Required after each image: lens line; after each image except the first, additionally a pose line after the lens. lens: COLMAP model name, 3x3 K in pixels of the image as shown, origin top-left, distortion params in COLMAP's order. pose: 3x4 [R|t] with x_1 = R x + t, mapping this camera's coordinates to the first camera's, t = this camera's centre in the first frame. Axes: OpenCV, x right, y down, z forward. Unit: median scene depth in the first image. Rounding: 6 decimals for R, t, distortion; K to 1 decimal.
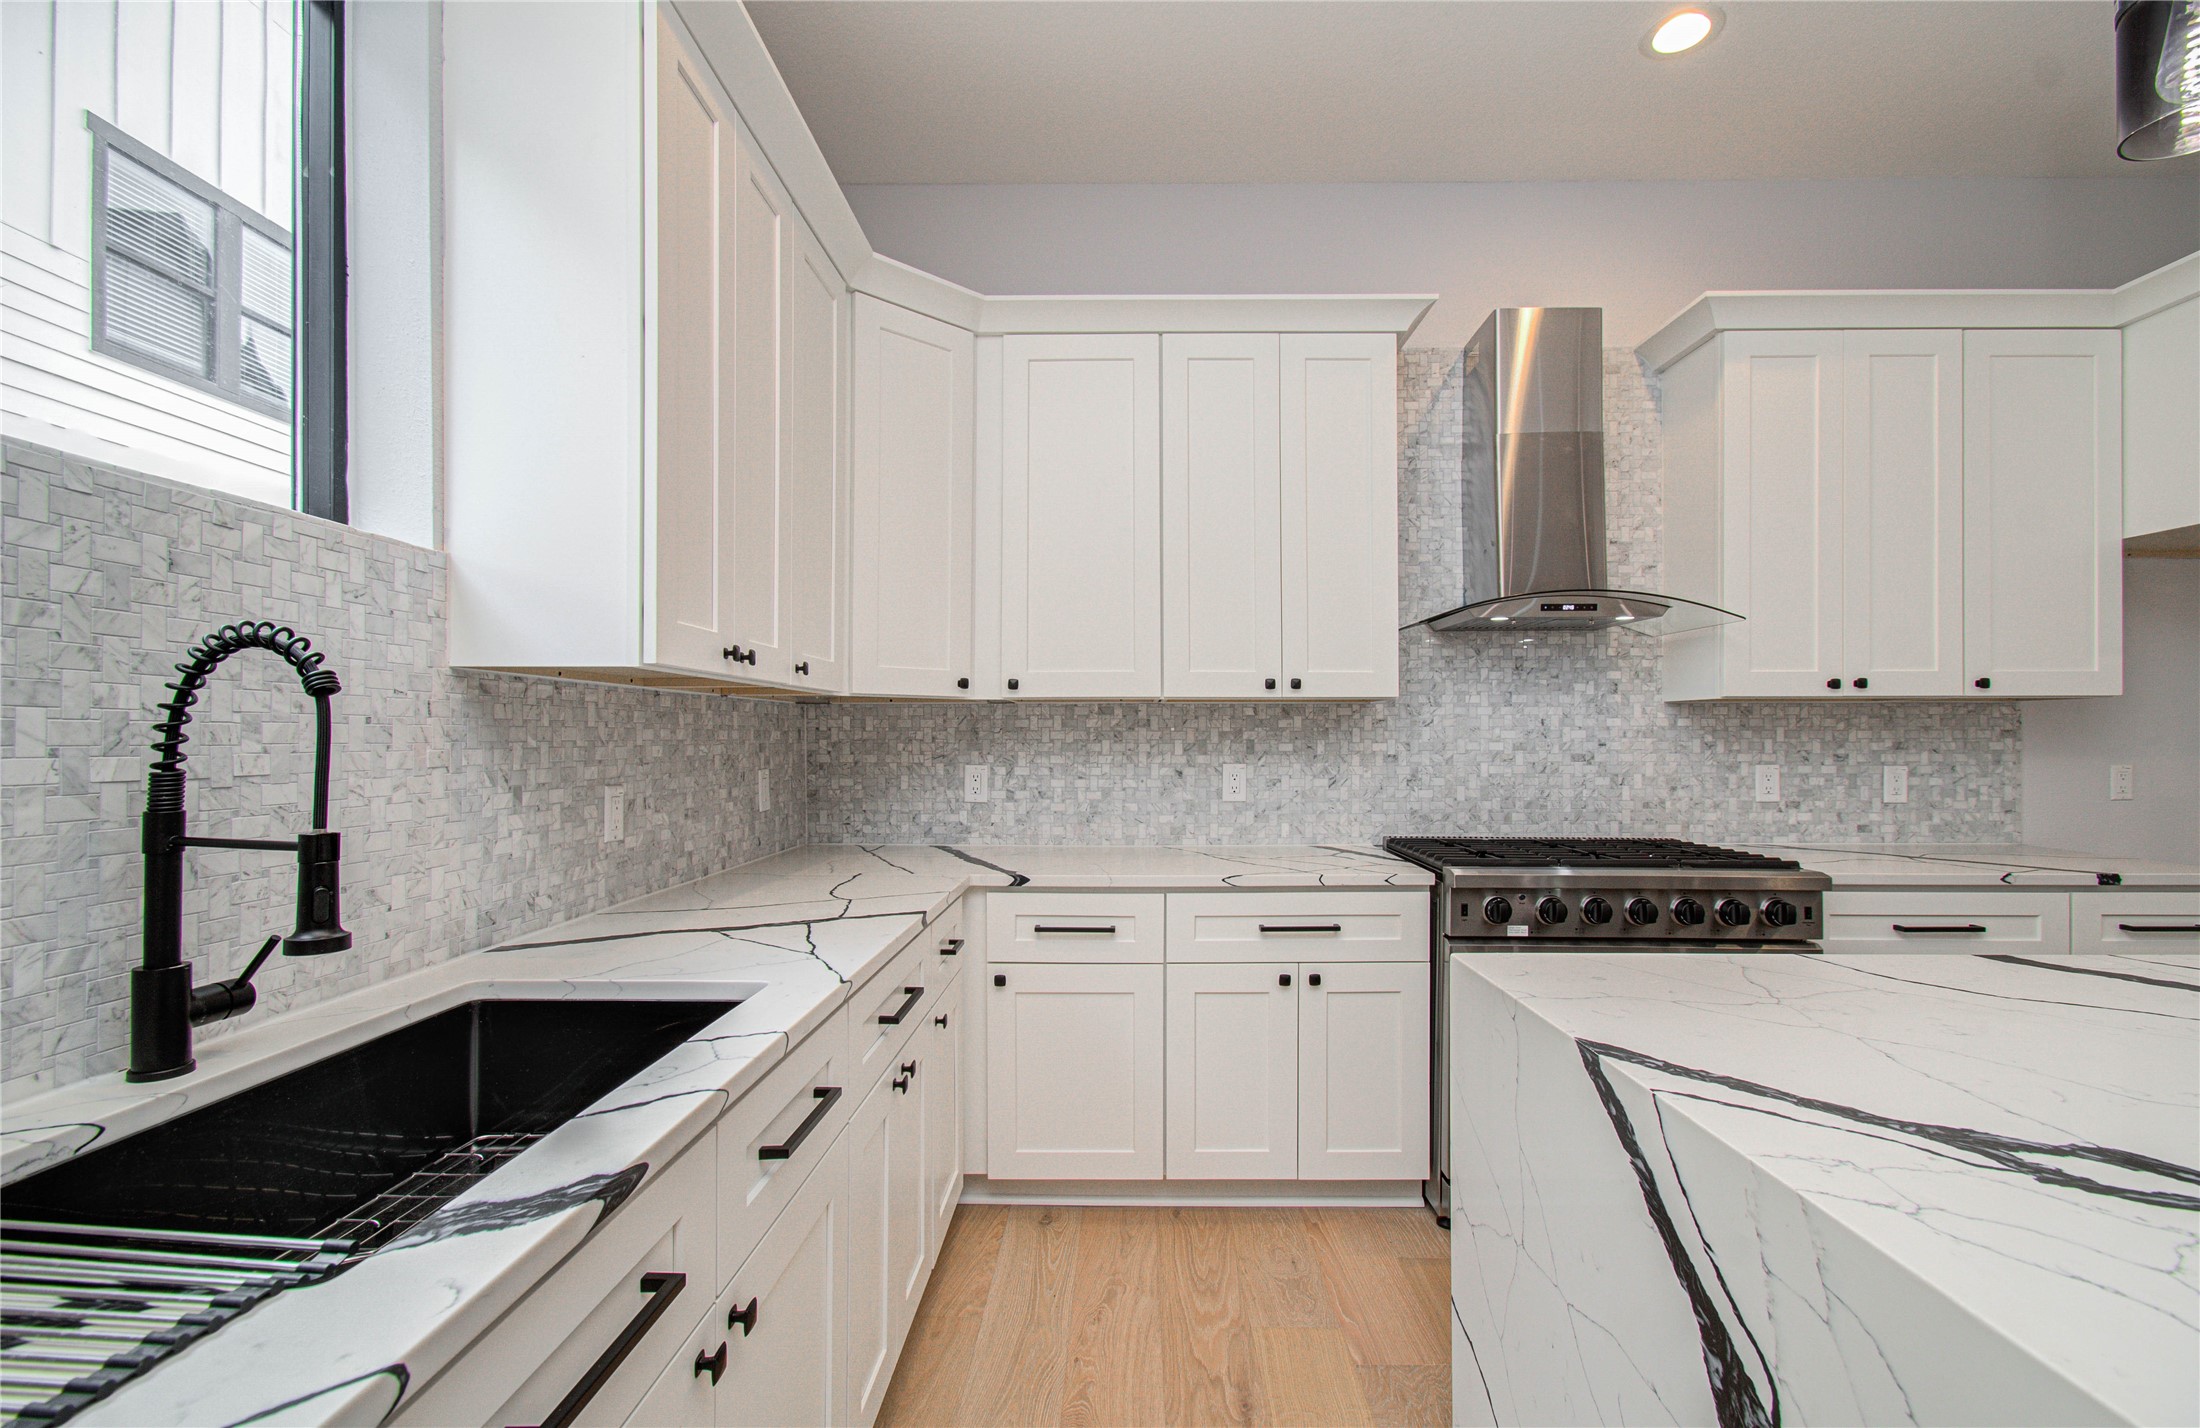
lens RADIAL K [[957.8, 0, 1102.8], [0, 957.8, 723.8], [0, 0, 1]] dist [-0.009163, -0.000051]
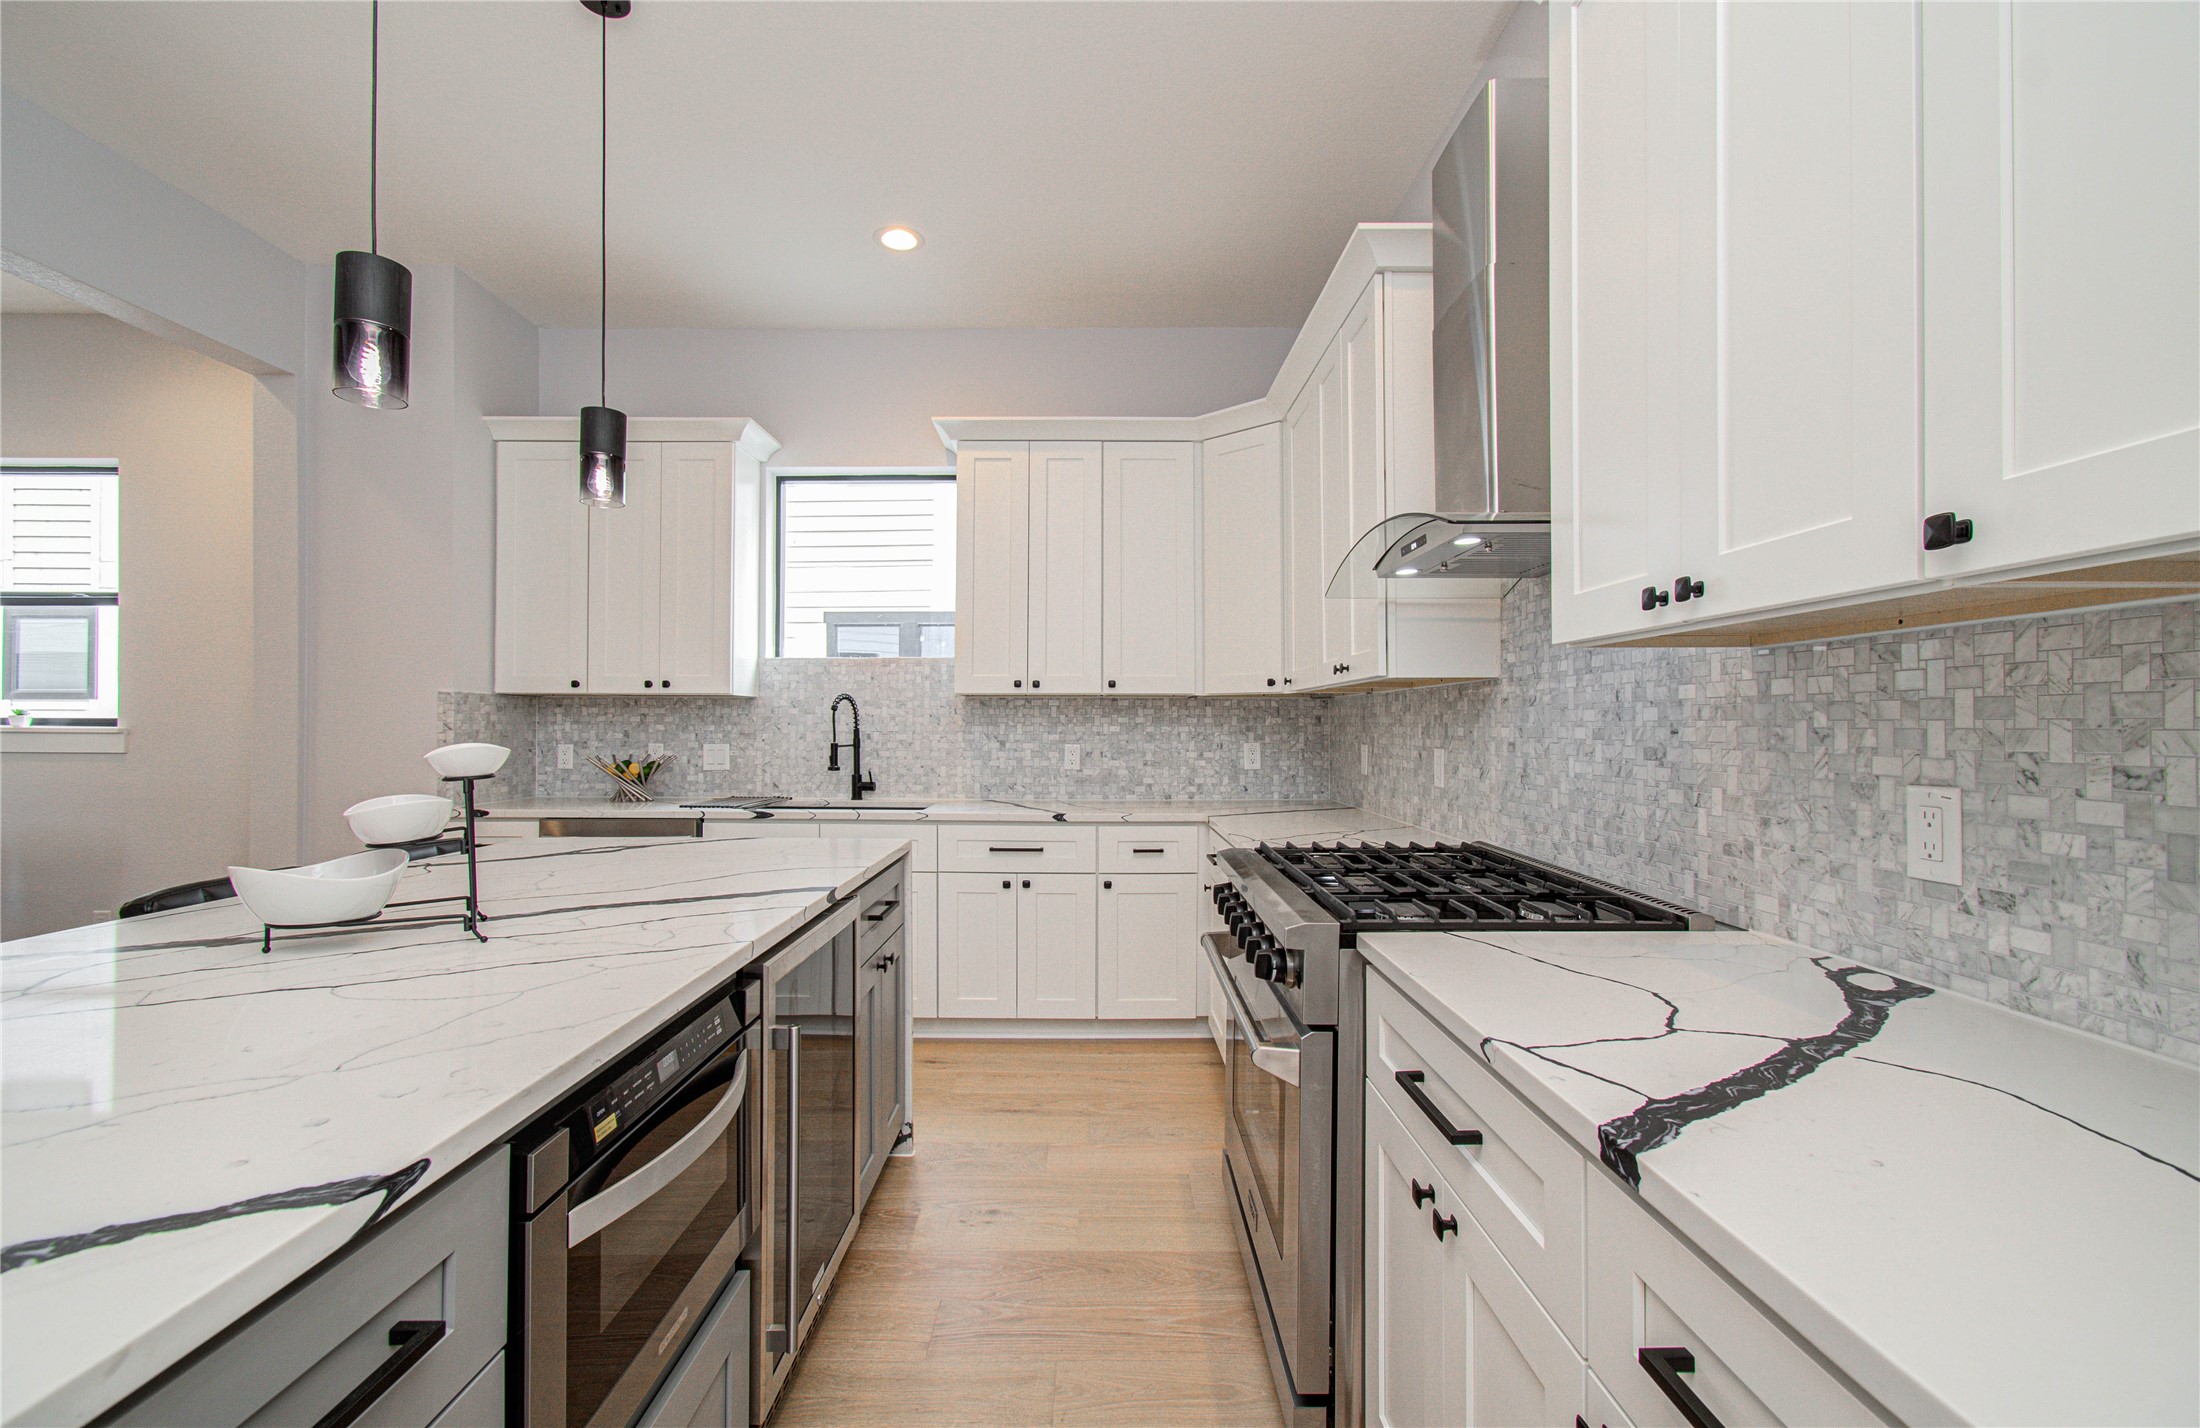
lens RADIAL K [[970.7, 0, 1059.9], [0, 970.7, 725.0], [0, 0, 1]] dist [-0.012291, 0.000322]
pose [[-0.013471, 0.000678, -0.999909, 1.097460], [0.011757, 0.999931, 0.000520, 0.013269], [0.999840, -0.011749, -0.013478, 0.646047]]
